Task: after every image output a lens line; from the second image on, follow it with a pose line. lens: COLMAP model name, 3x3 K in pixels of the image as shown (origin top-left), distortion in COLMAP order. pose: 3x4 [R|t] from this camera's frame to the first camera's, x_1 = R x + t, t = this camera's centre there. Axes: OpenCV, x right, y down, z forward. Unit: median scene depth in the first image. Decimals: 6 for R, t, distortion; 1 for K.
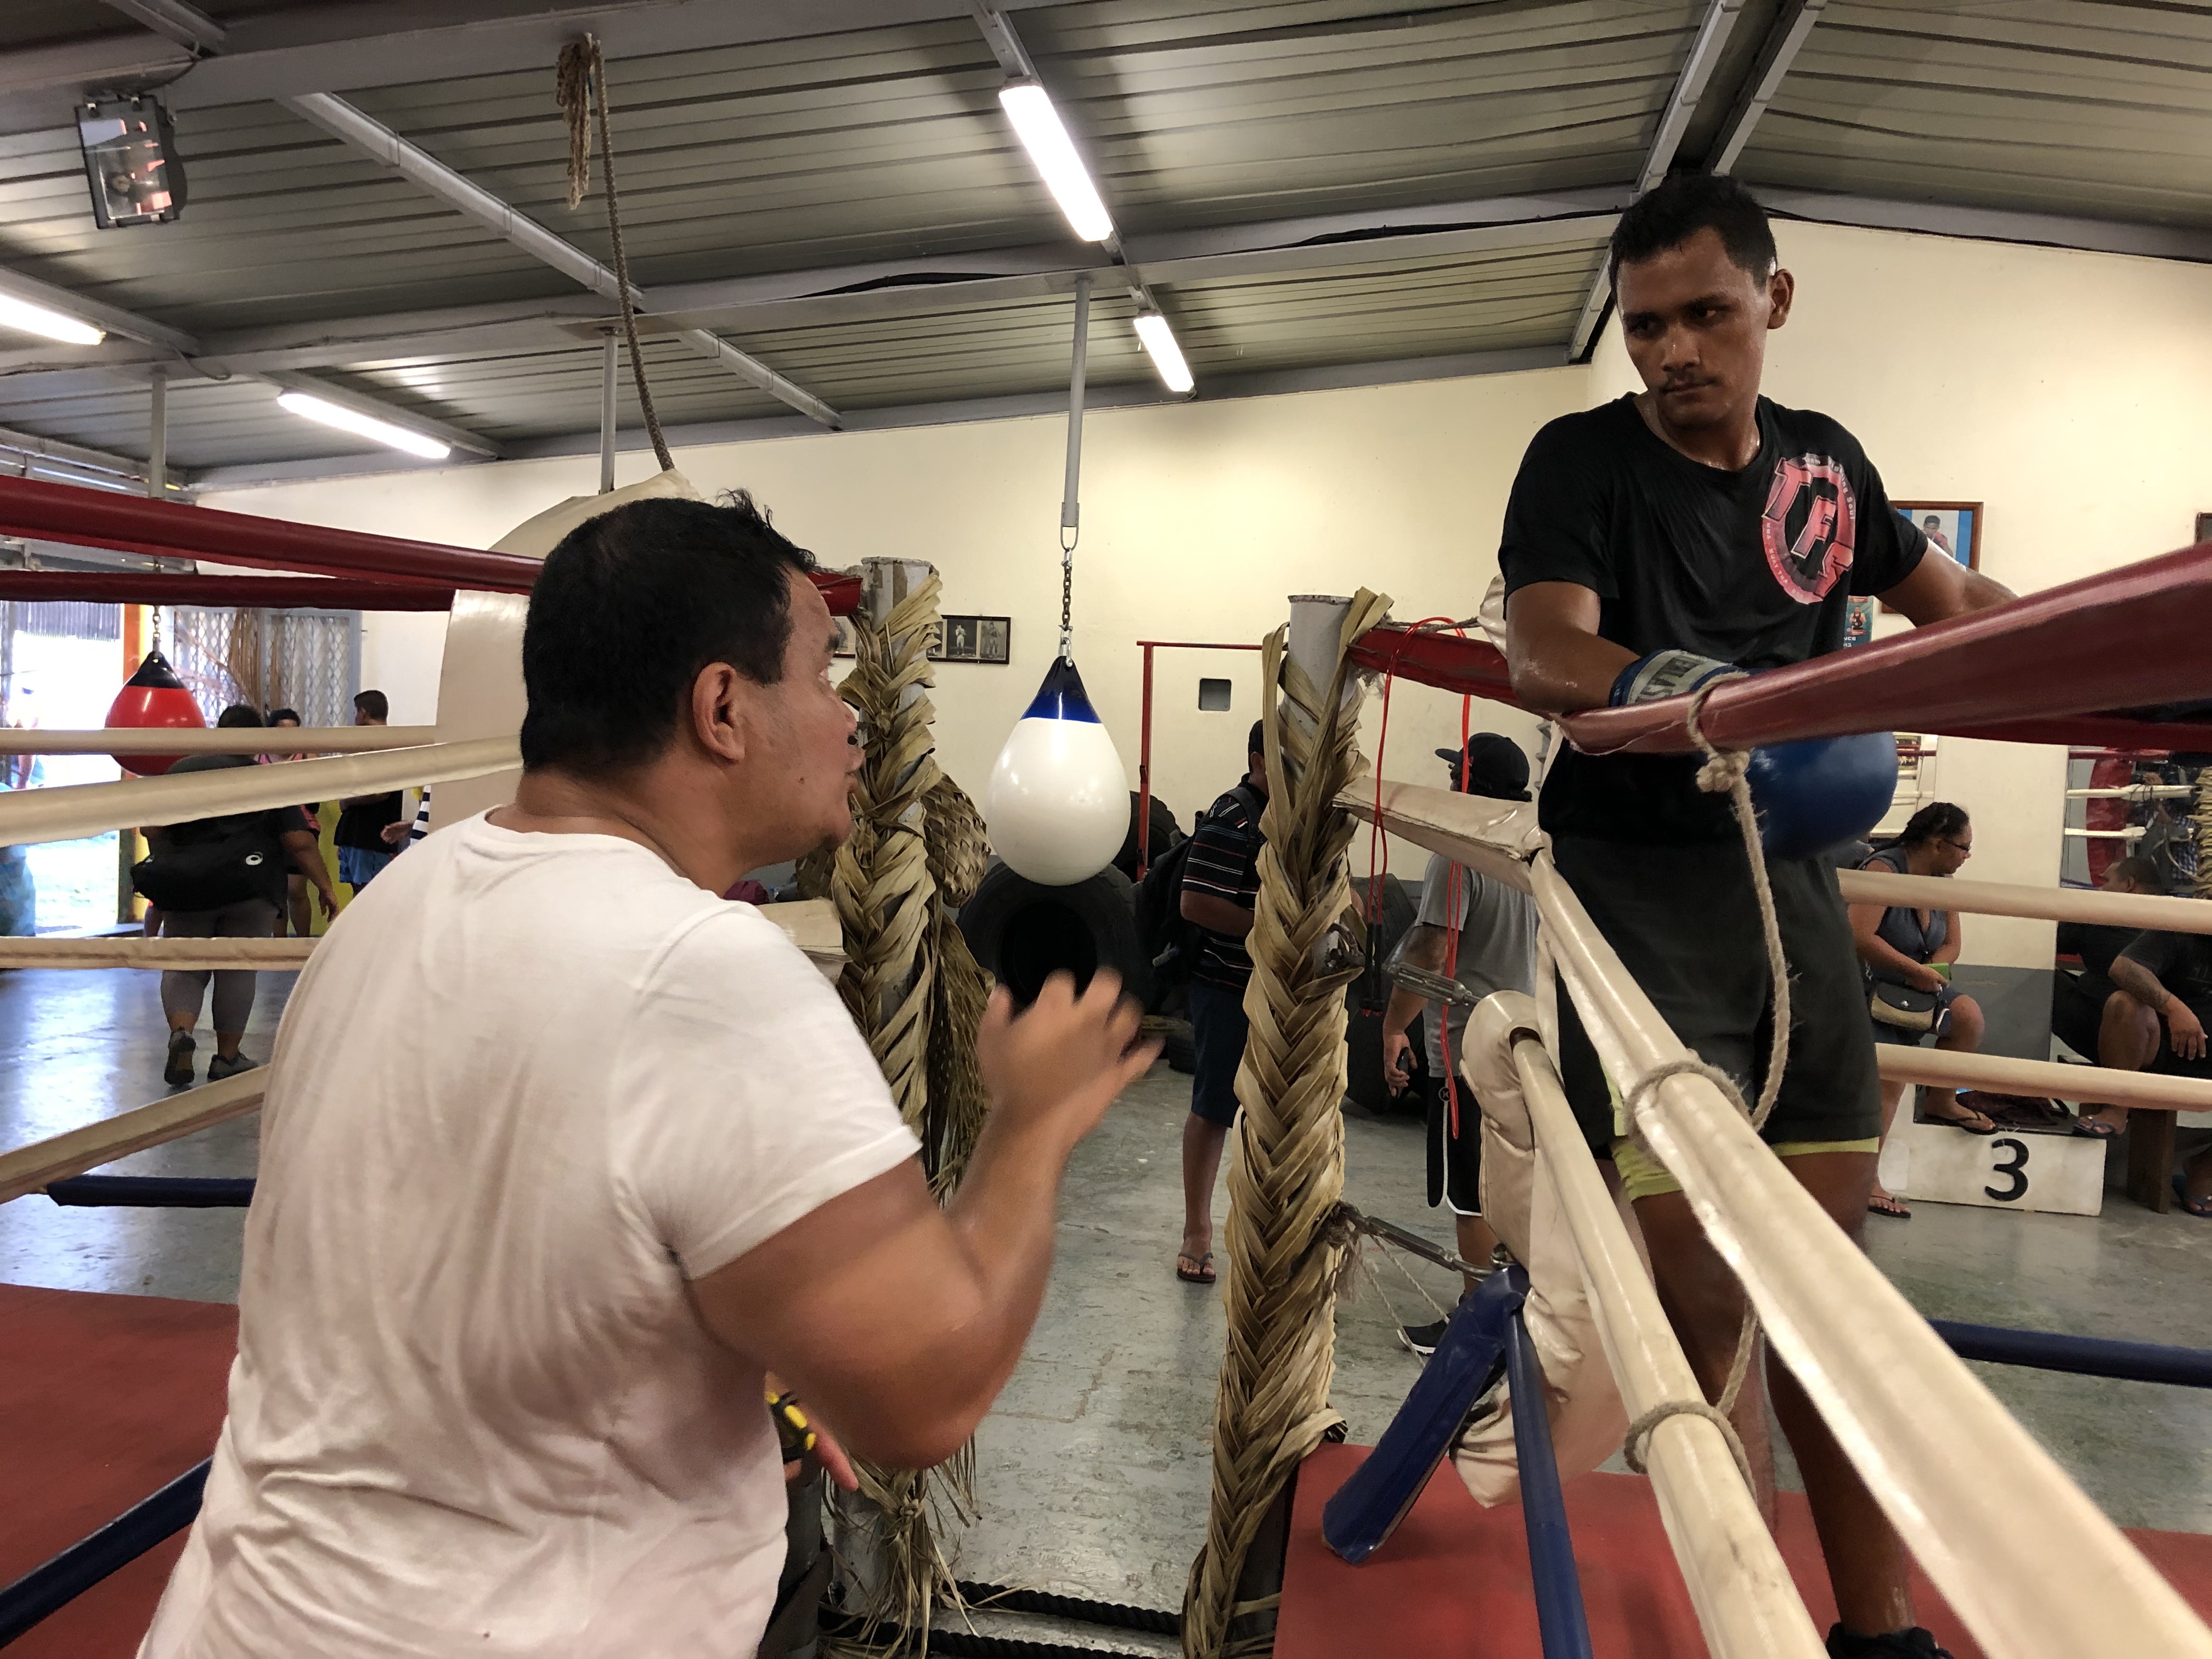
lens RADIAL K [[1766.8, 0, 1110.6], [0, 1766.8, 807.4], [0, 0, 1]] dist [0.003387, 0.001711]
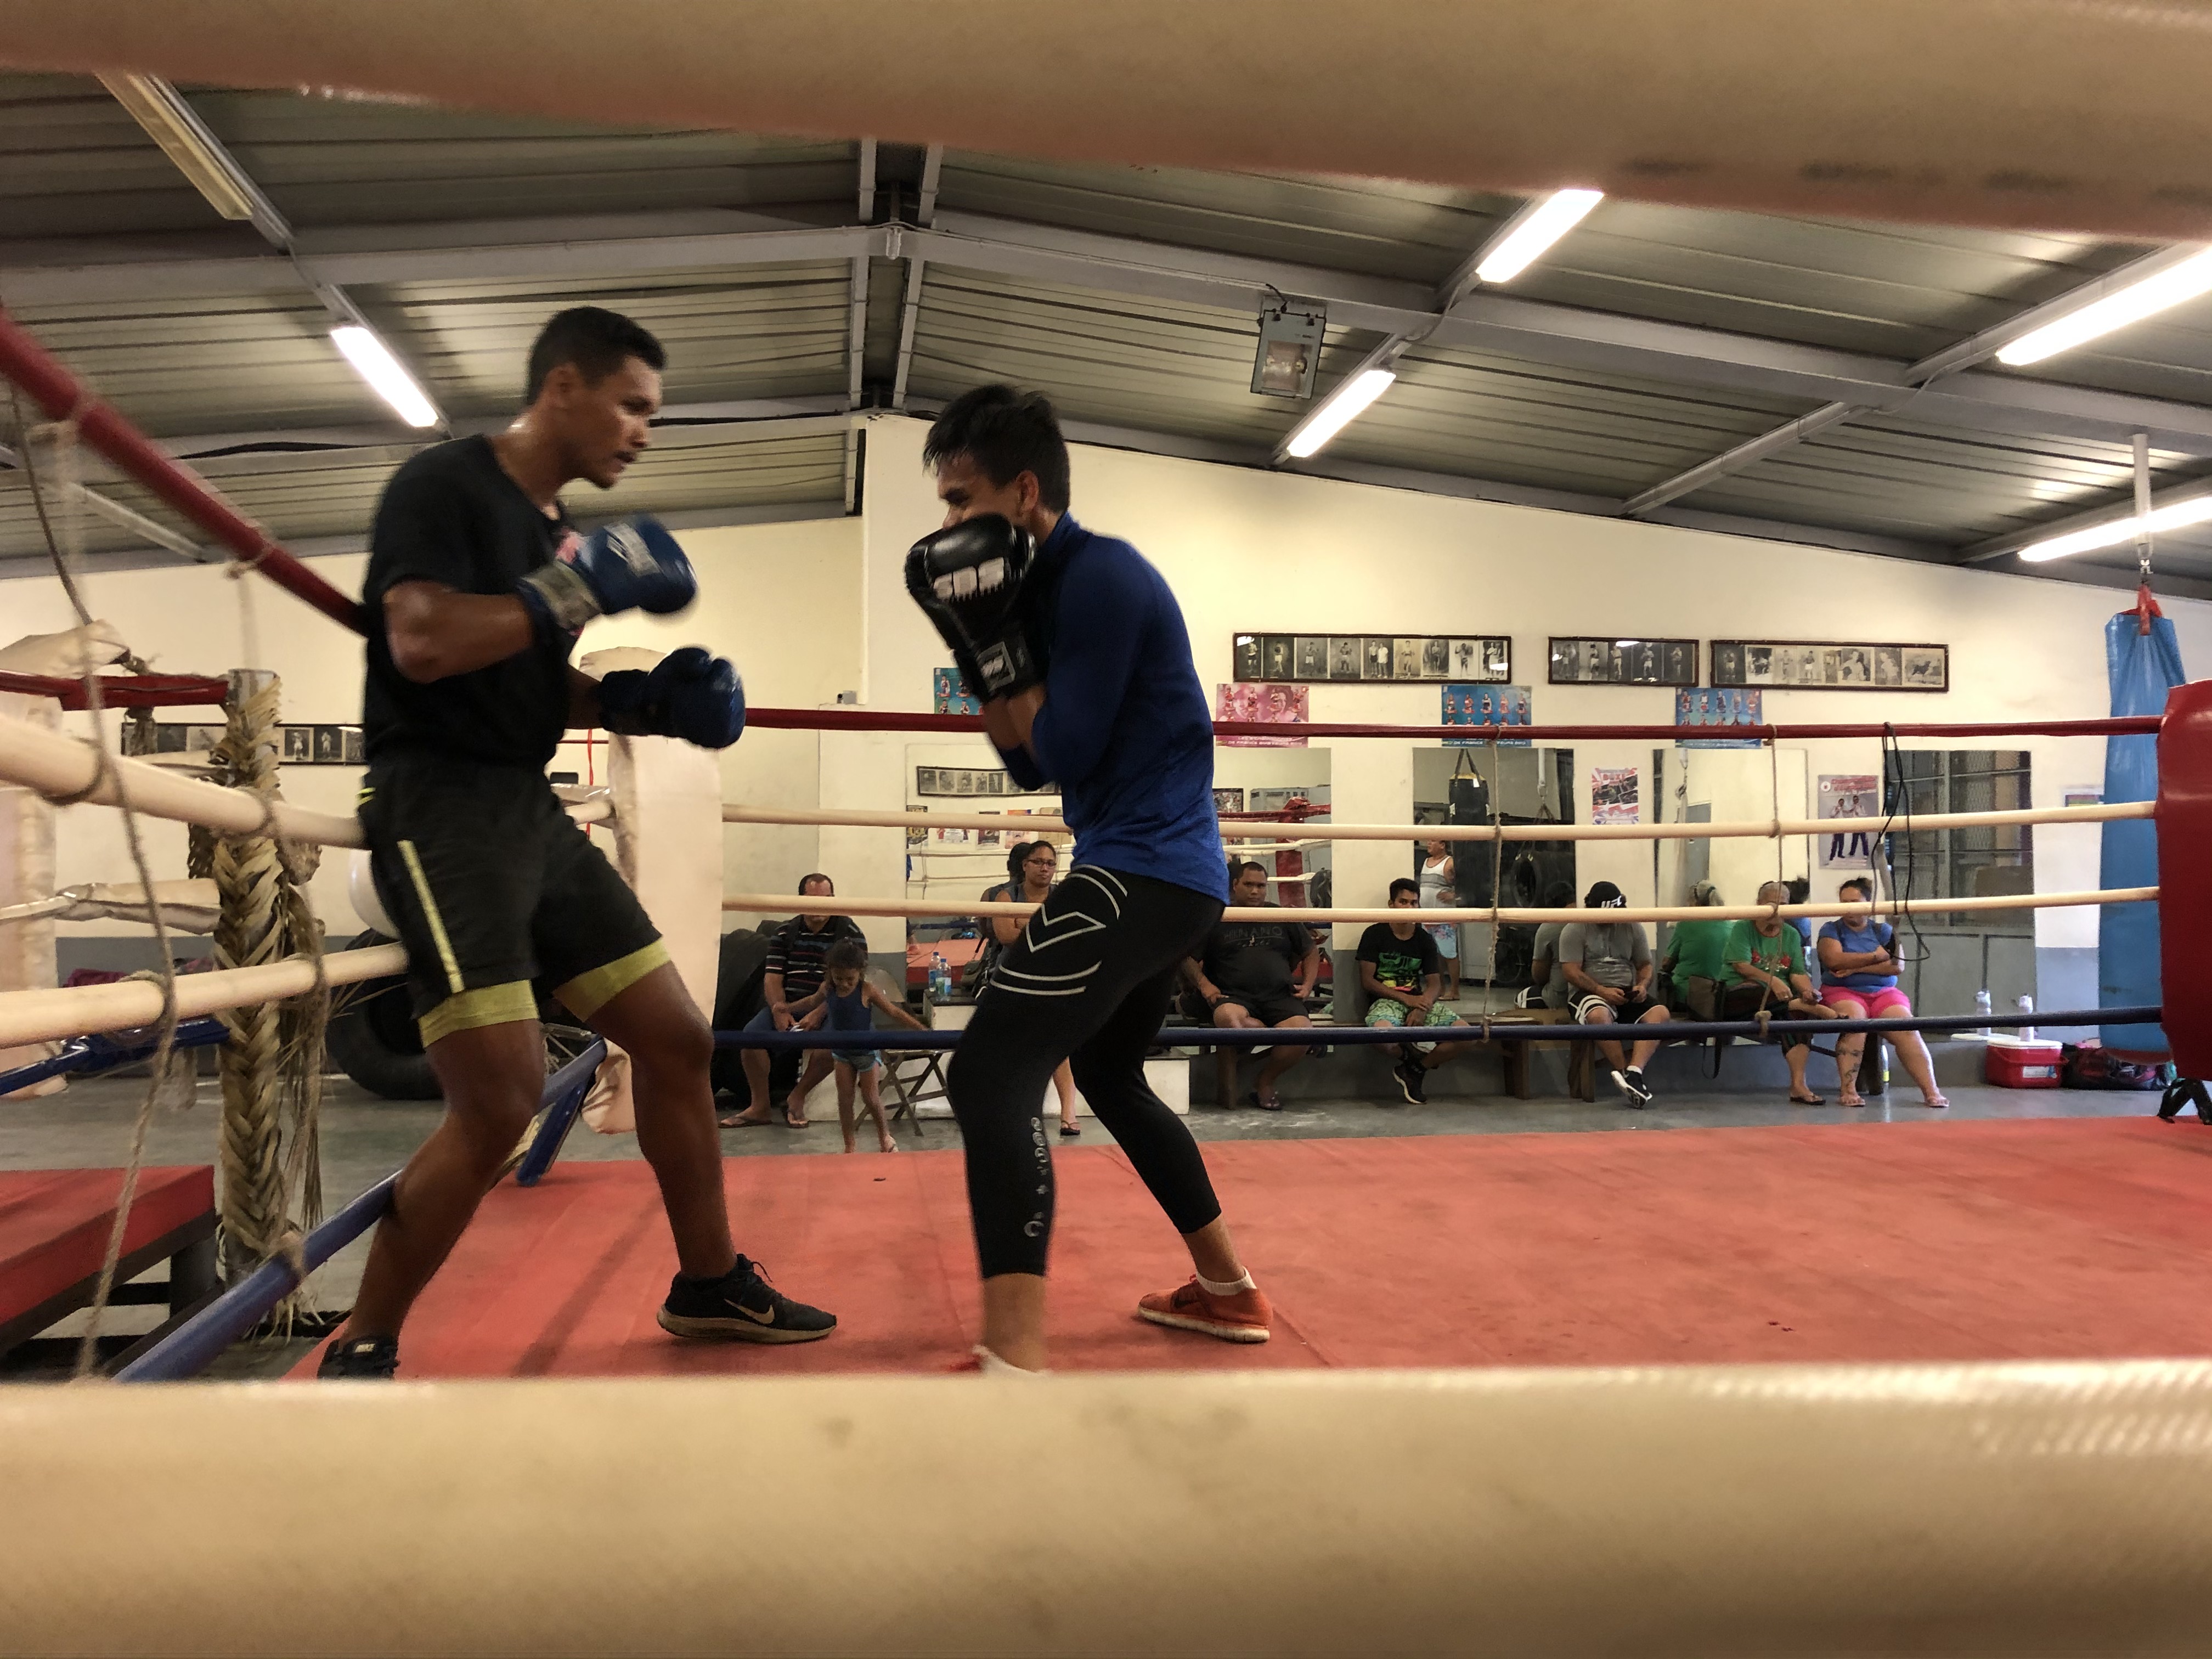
lens RADIAL K [[1766.8, 0, 1110.6], [0, 1766.8, 807.4], [0, 0, 1]] dist [0.003387, 0.001711]
pose [[0.948447, -0.036115, 0.314872, 0.060974], [0.056337, 0.996876, -0.055359, 0.065677], [-0.311889, 0.070244, 0.947518, -0.423120]]
